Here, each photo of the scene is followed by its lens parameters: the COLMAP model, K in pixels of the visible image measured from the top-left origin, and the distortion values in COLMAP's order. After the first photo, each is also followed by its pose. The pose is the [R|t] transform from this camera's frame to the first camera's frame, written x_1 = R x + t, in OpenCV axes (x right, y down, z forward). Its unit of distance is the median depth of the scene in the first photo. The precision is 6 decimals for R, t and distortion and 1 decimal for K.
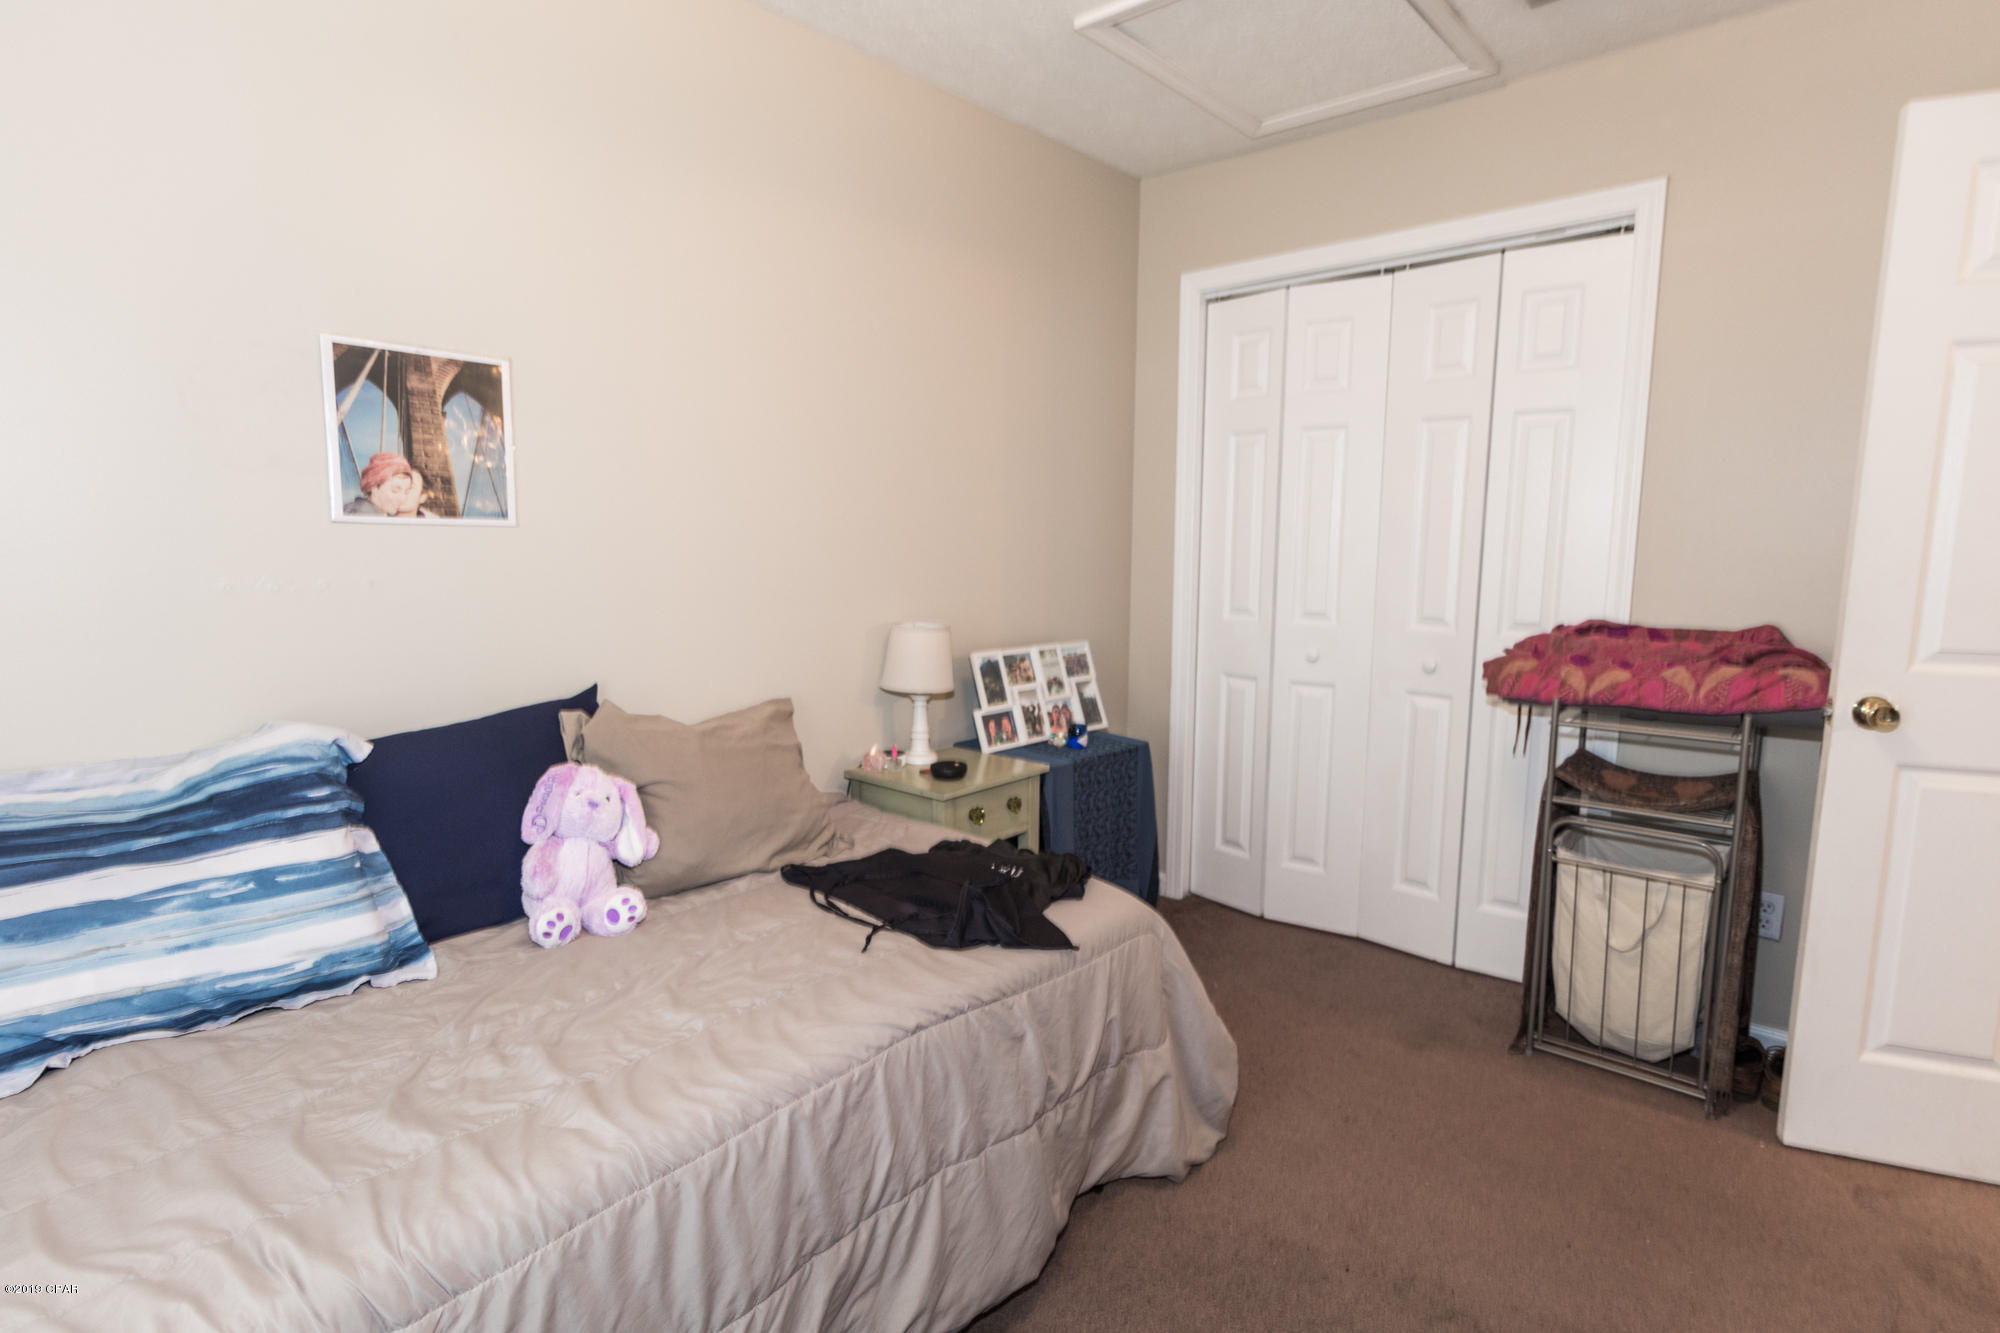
lens RADIAL K [[998.5, 0, 1002.4], [0, 998.5, 677.3], [0, 0, 1]] dist [0.004621, 0.000283]
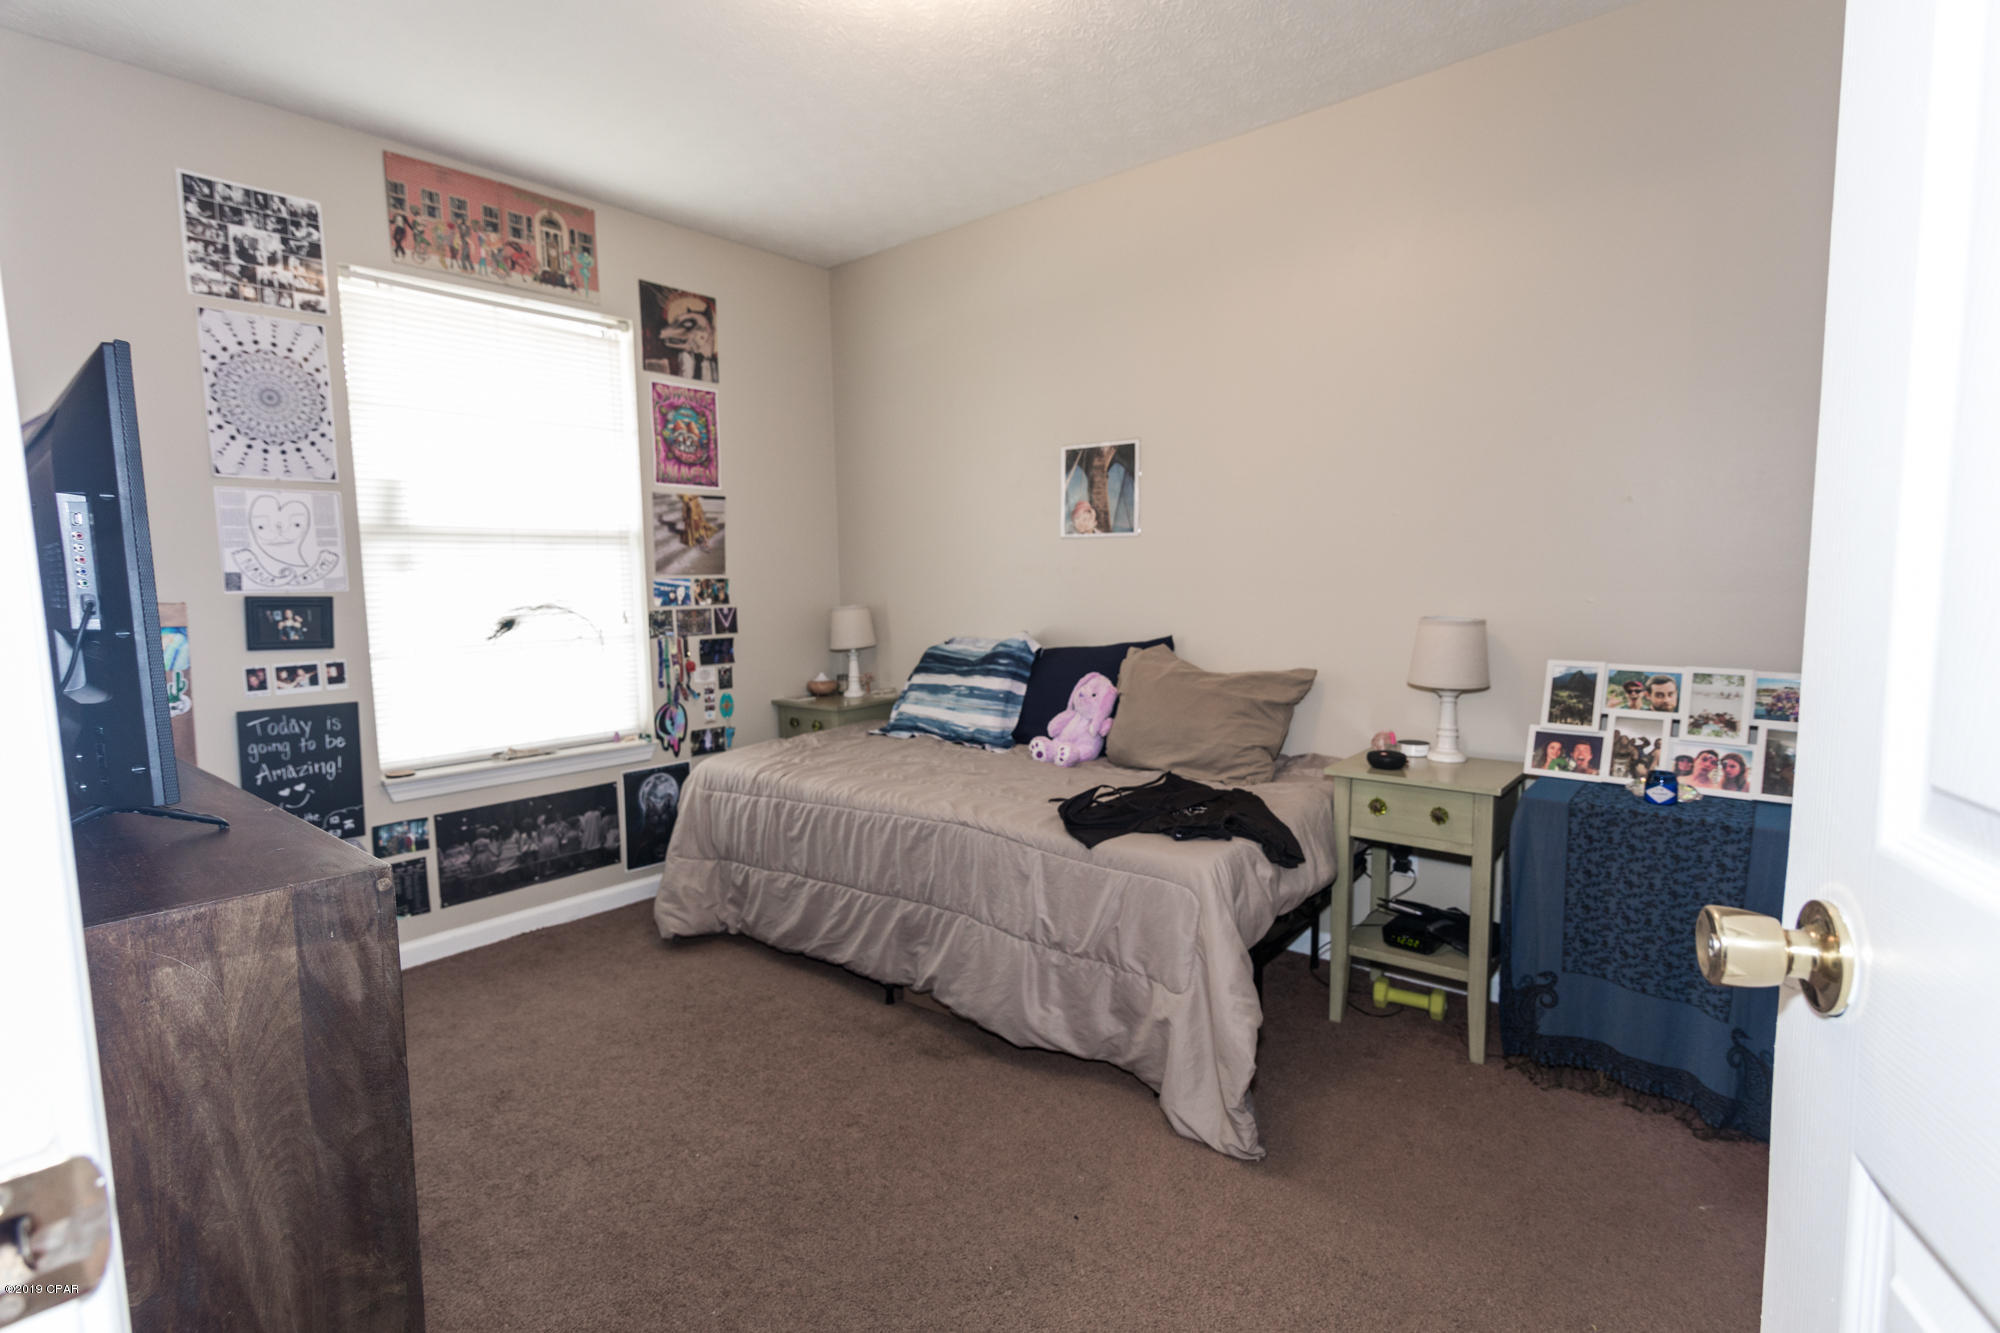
lens RADIAL K [[966.6, 0, 994.9], [0, 966.6, 668.3], [0, 0, 1]] dist [0.004412, -0.001305]
pose [[0.027161, 0.102540, -0.994358, 1.259449], [-0.118601, 0.988030, 0.098647, -0.067614], [0.992570, 0.115253, 0.038997, 0.783218]]
